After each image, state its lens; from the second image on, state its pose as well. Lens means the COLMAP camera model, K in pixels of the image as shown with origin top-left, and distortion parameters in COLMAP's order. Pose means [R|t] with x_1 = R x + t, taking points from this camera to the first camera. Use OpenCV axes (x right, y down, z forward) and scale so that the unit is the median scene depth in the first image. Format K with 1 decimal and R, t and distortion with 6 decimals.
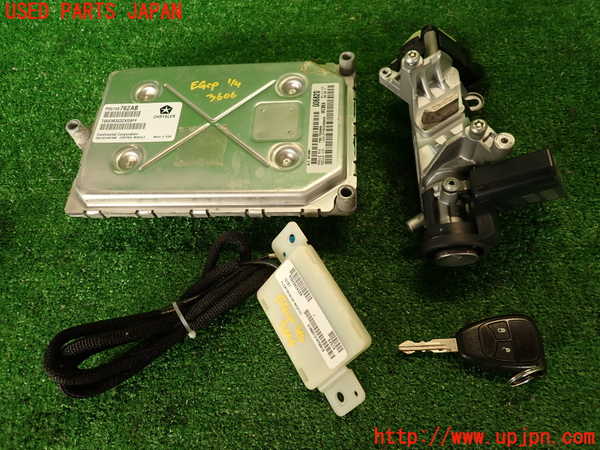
lens RADIAL K [[433.8, 0, 299.6], [0, 433.8, 226.7], [0, 0, 1]] dist [0.007069, -0.001850]
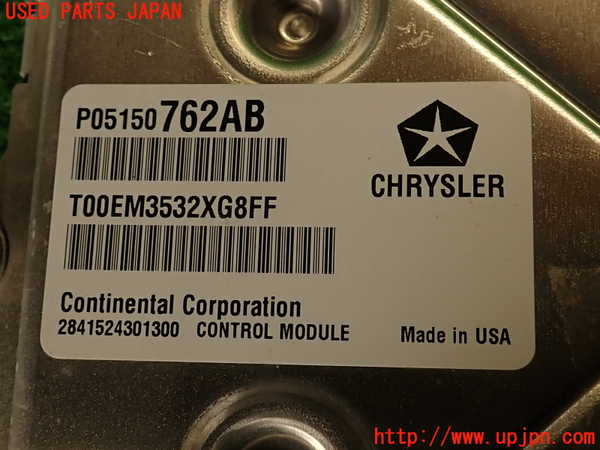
lens RADIAL K [[433.8, 0, 299.7], [0, 433.8, 225.2], [0, 0, 1]] dist [0.007069, -0.001850]
pose [[0.999272, -0.021436, 0.031547, -0.370615], [0.008913, 0.935456, 0.353330, -0.299286], [-0.037085, -0.352791, 0.934967, 0.834934]]
